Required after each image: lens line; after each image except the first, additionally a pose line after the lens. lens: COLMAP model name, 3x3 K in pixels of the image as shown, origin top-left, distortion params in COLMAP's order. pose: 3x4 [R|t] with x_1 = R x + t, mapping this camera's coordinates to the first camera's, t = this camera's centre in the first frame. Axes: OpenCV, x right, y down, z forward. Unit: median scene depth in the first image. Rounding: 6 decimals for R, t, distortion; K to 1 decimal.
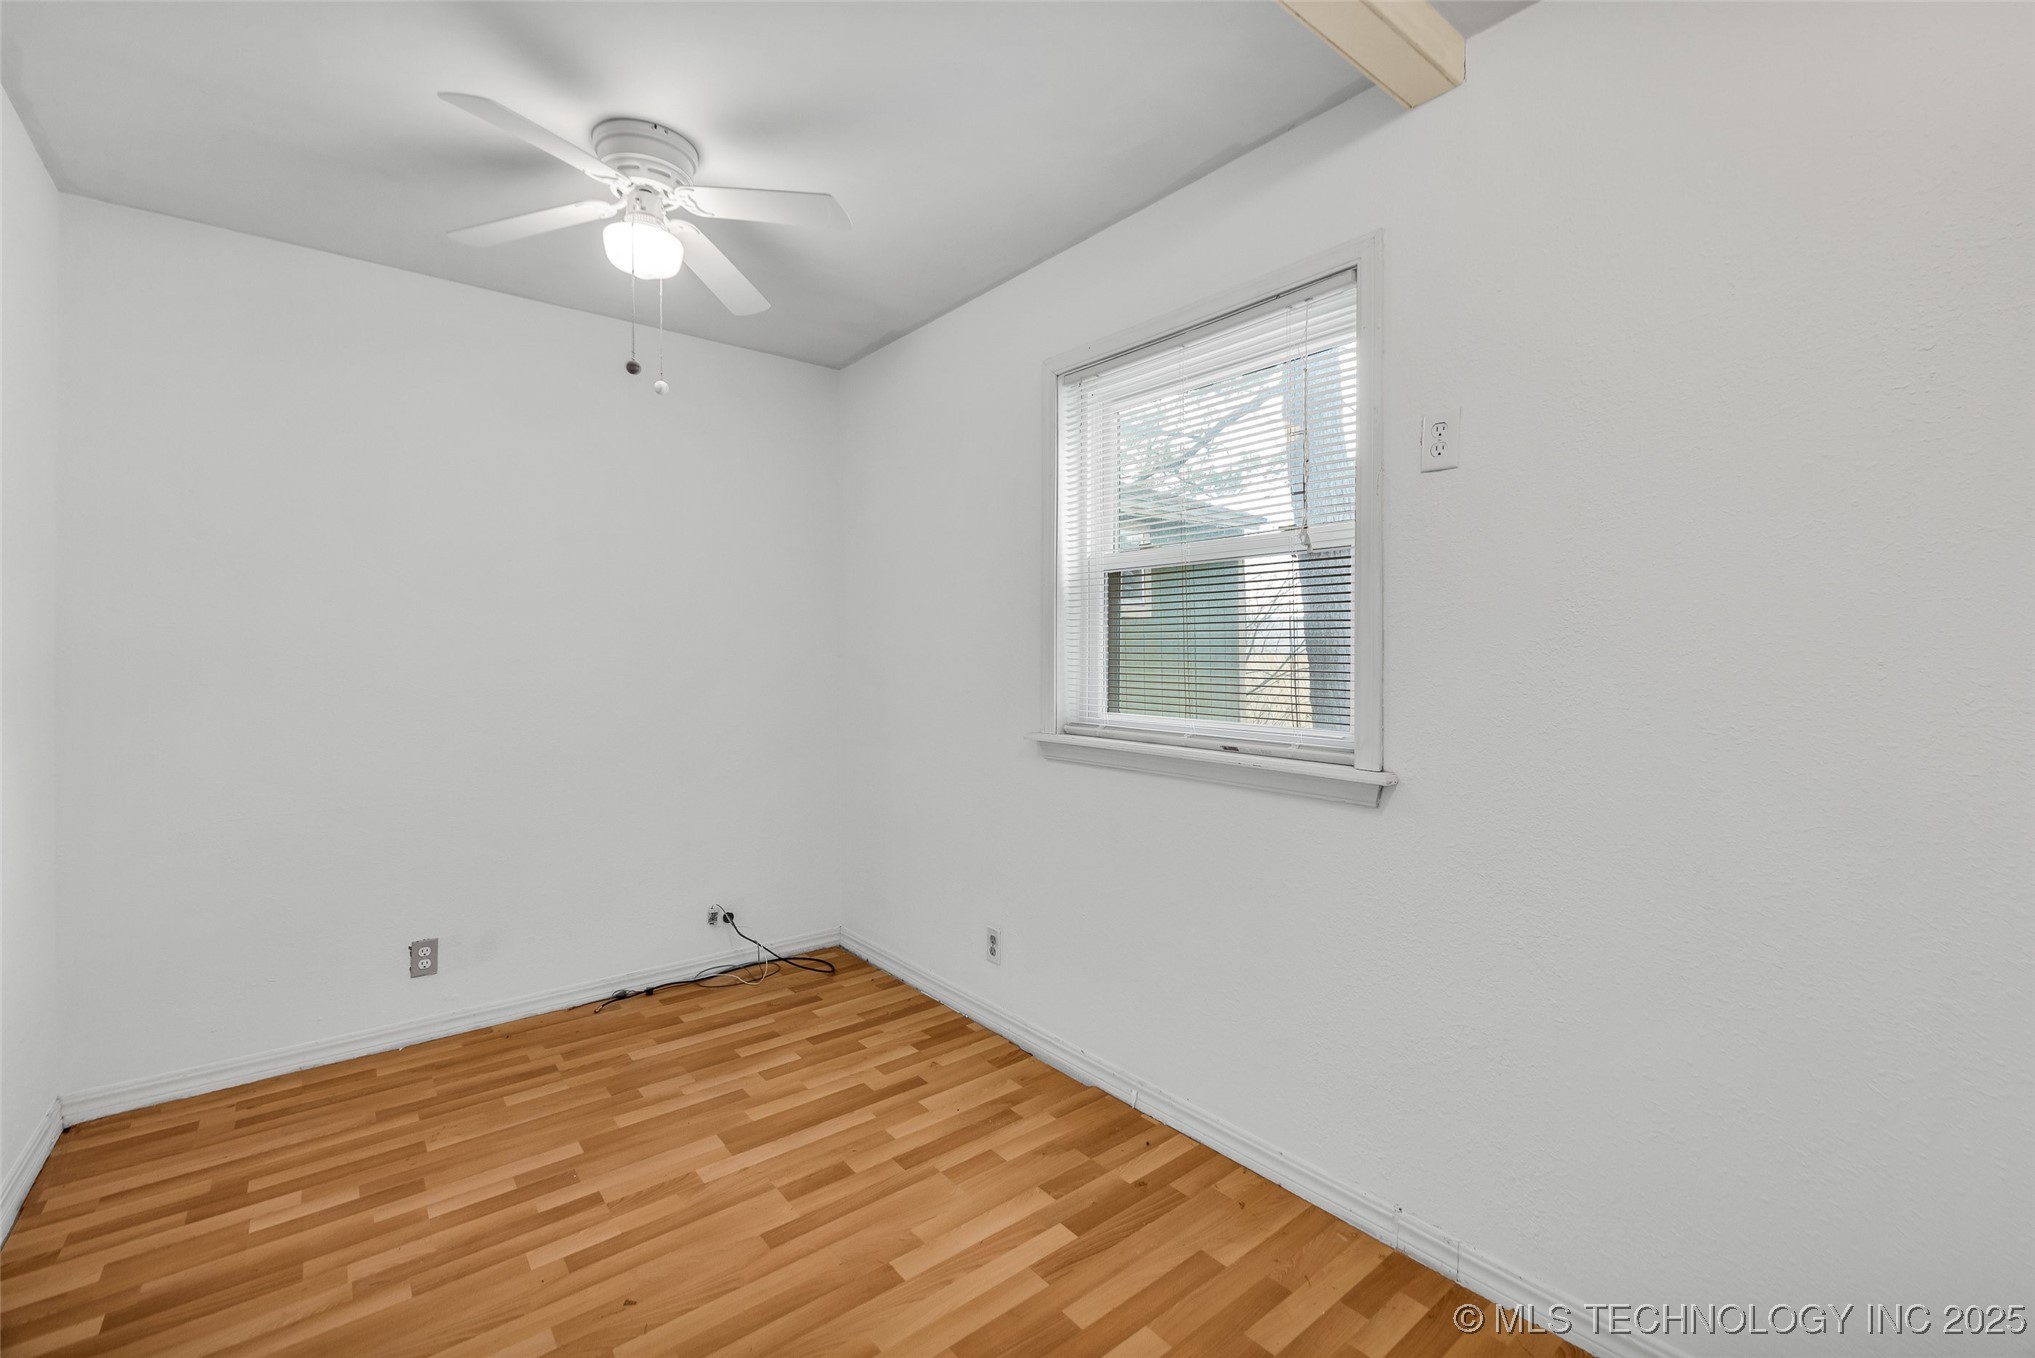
lens RADIAL K [[853.0, 0, 1017.3], [0, 853.0, 650.3], [0, 0, 1]] dist [-0.000459, 0.000064]
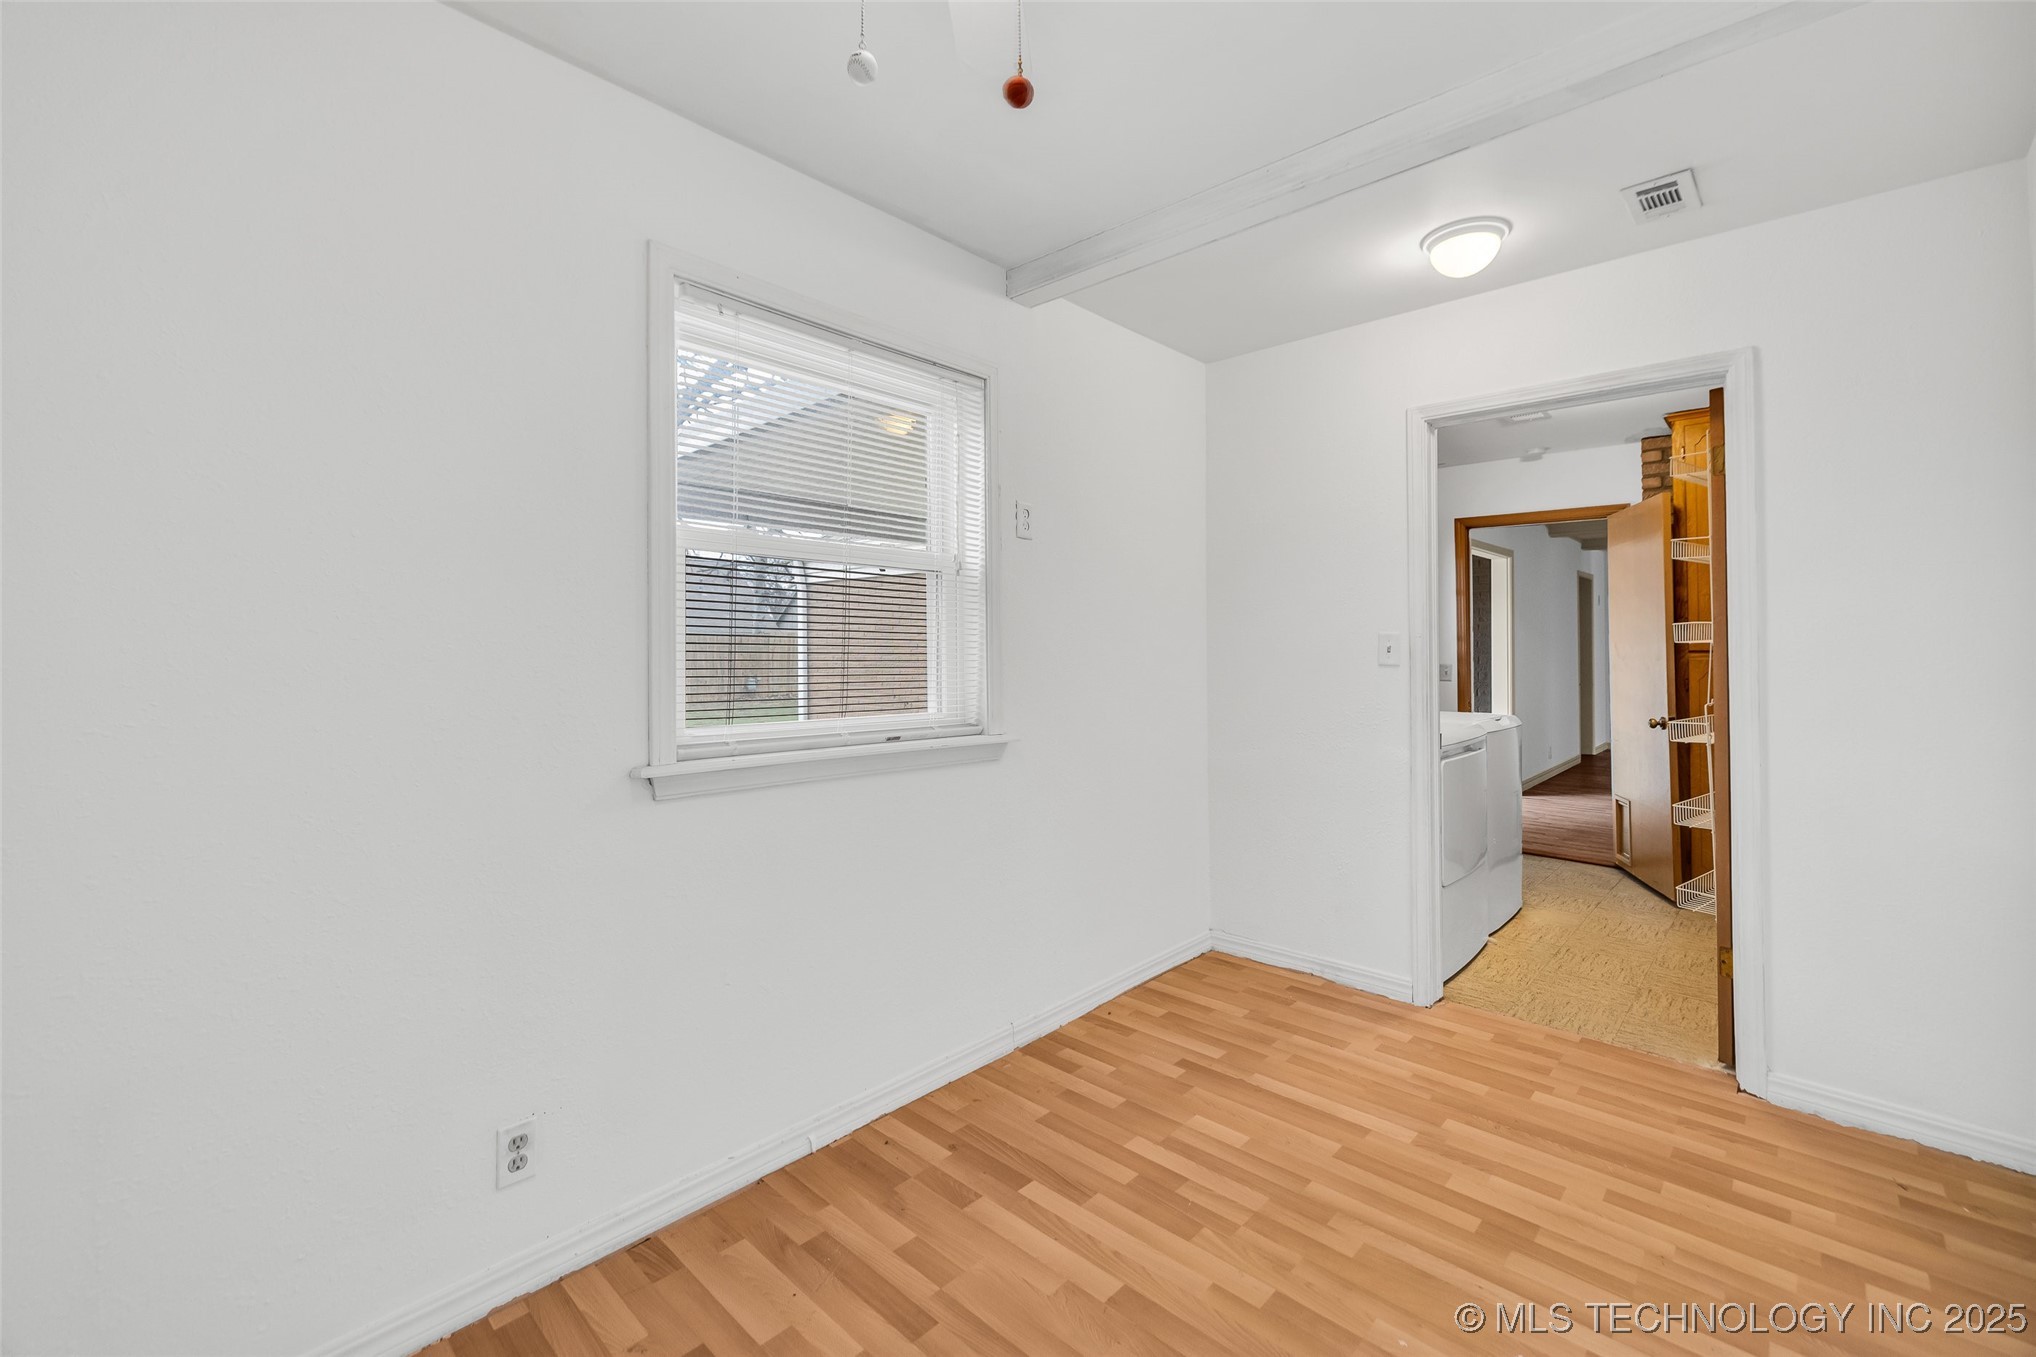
lens RADIAL K [[865.2, 0, 1014.2], [0, 865.2, 620.2], [0, 0, 1]] dist [0.001753, 0.000227]
pose [[-0.129133, 0.030864, 0.991147, -0.912648], [-0.011579, 0.999400, -0.032629, -0.004435], [-0.991560, -0.015690, -0.128699, 1.012191]]
